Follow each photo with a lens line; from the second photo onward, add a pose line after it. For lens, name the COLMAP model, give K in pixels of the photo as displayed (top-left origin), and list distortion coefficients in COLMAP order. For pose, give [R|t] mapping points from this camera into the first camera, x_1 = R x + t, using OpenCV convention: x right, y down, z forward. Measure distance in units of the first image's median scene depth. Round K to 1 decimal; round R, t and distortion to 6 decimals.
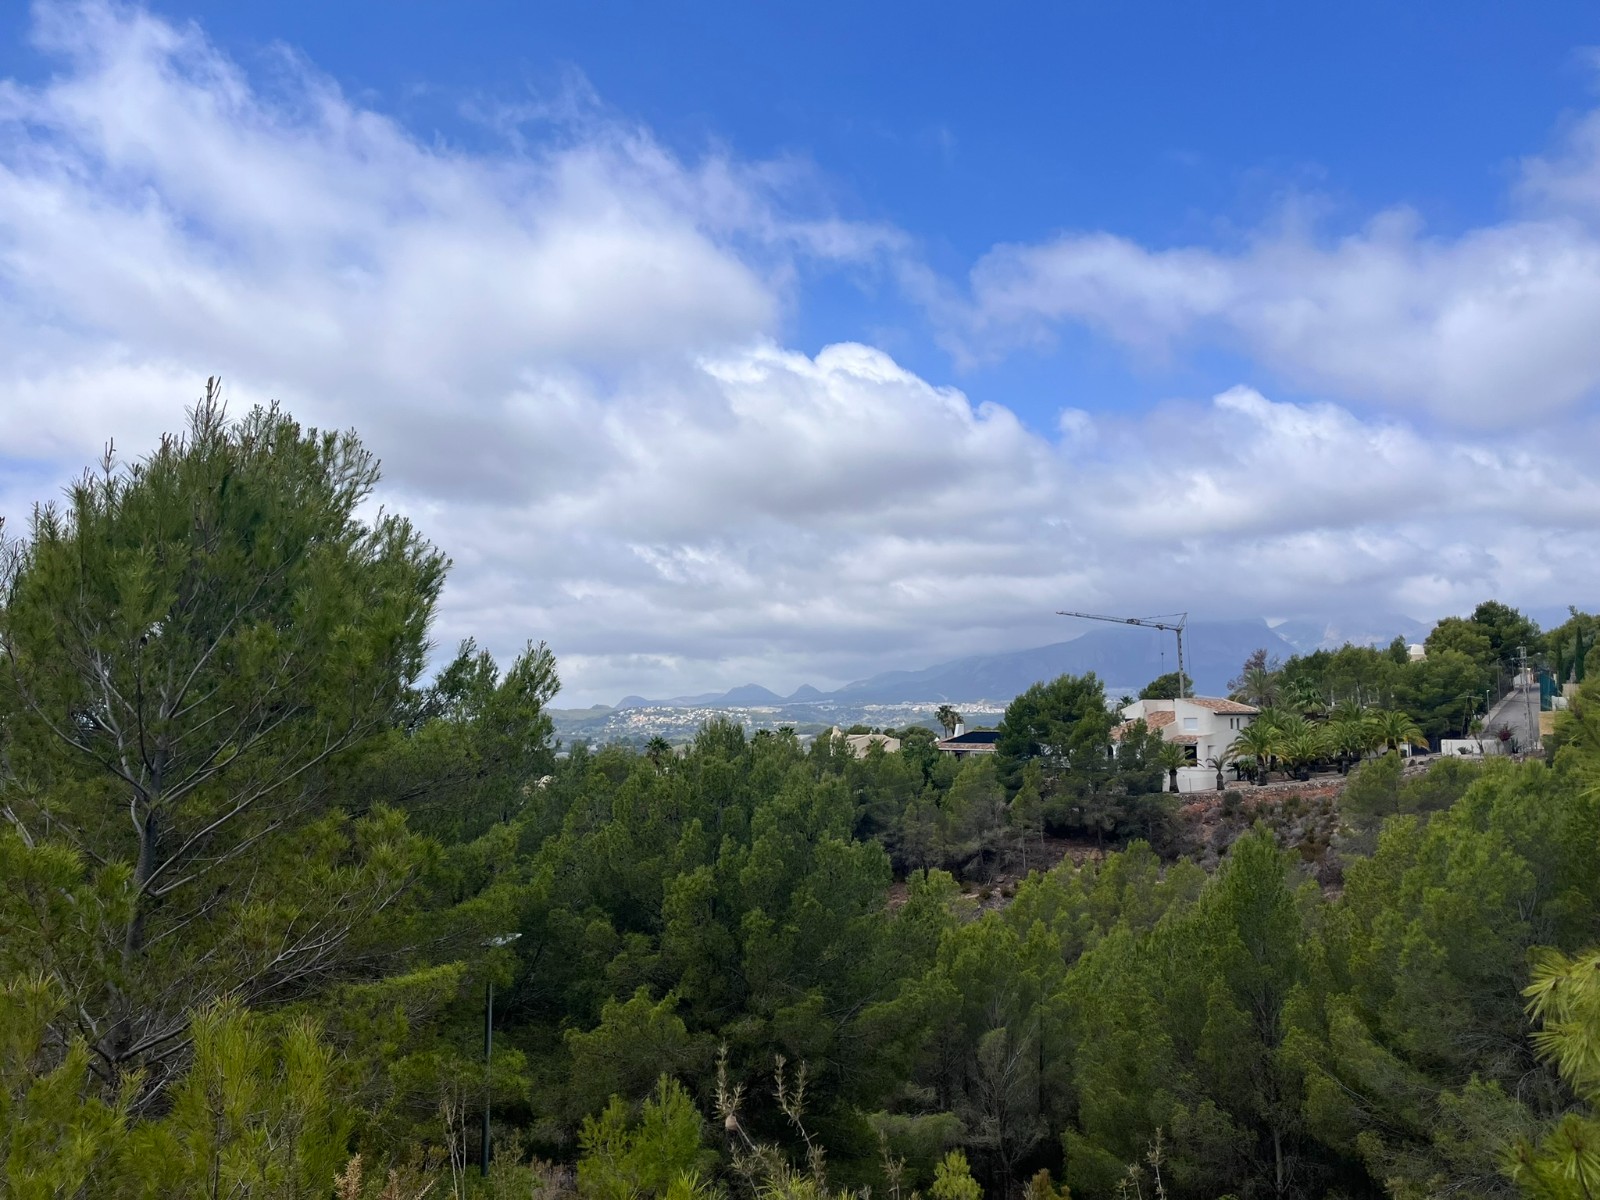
lens RADIAL K [[1211.0, 0, 800.1], [0, 1211.0, 597.8], [0, 0, 1]] dist [0.059651, -0.012495]
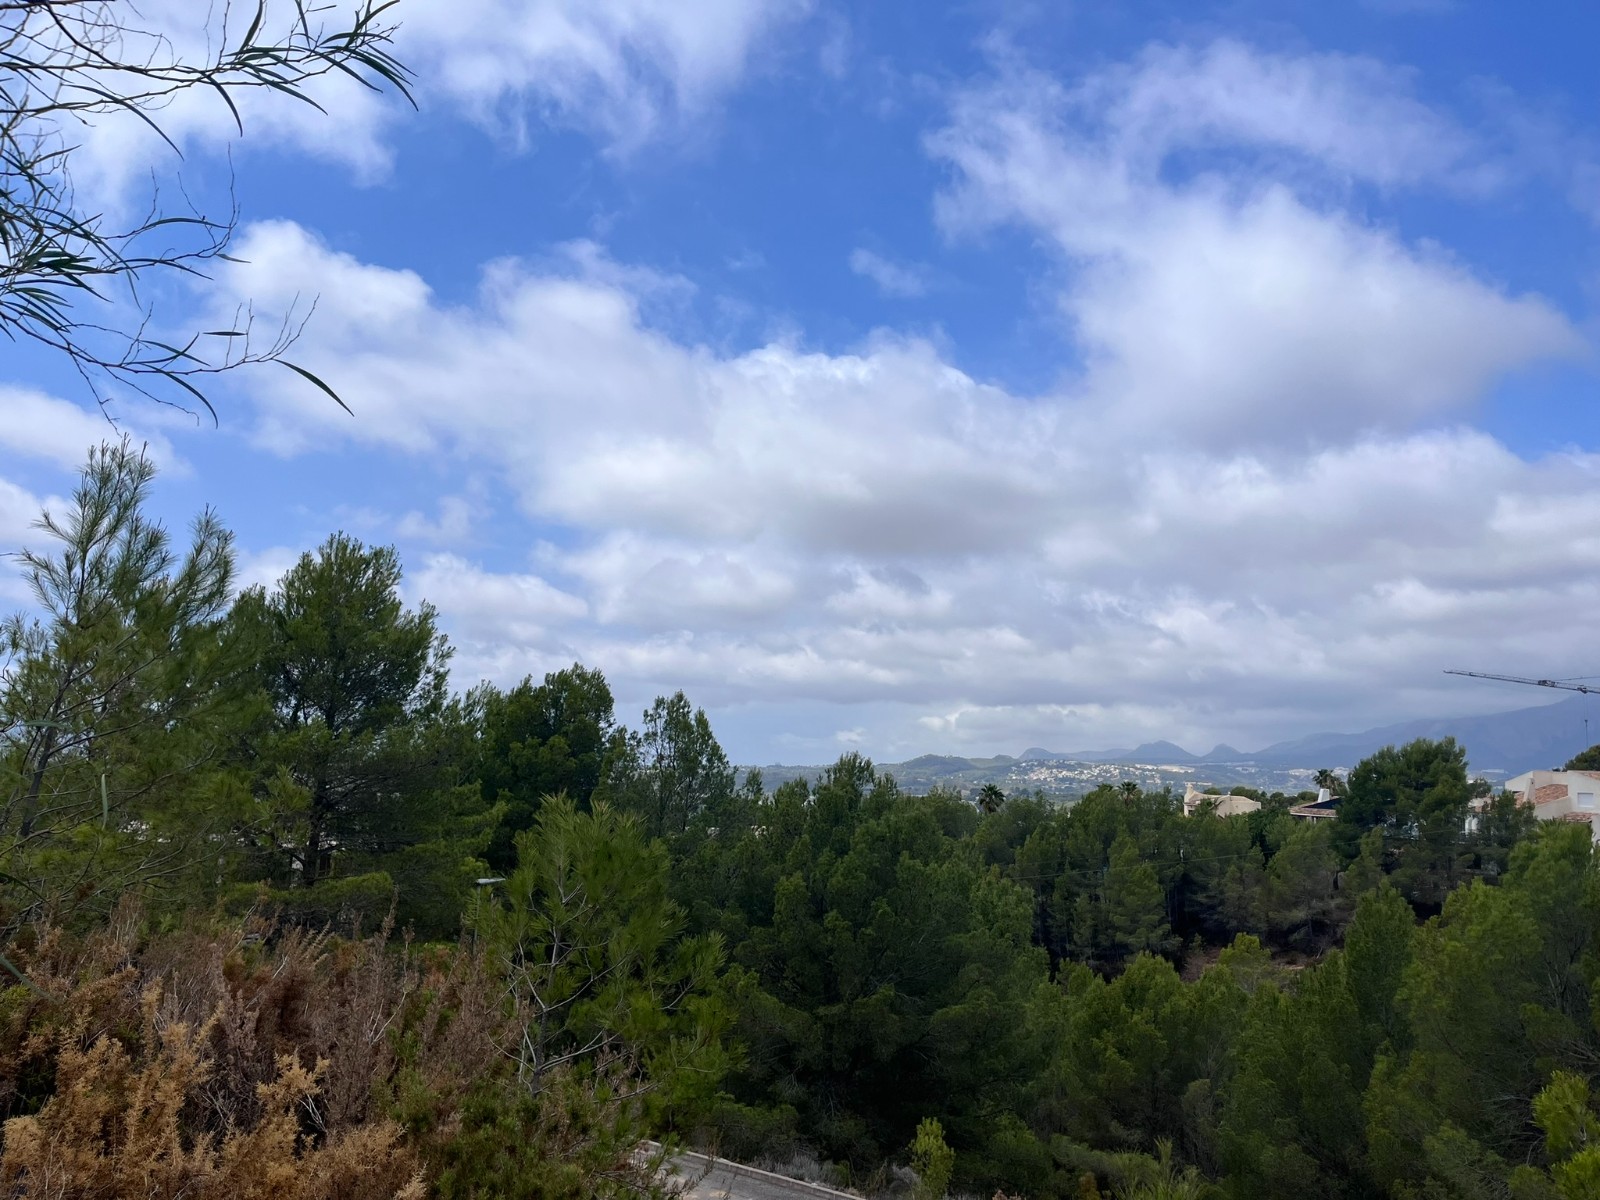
lens RADIAL K [[1211.0, 0, 799.6], [0, 1211.0, 599.2], [0, 0, 1]] dist [0.059651, -0.012495]
pose [[0.942096, -0.004114, -0.335317, 0.092544], [-0.009531, 0.999192, -0.039037, -0.001616], [0.335207, 0.039973, 0.941296, -0.044066]]
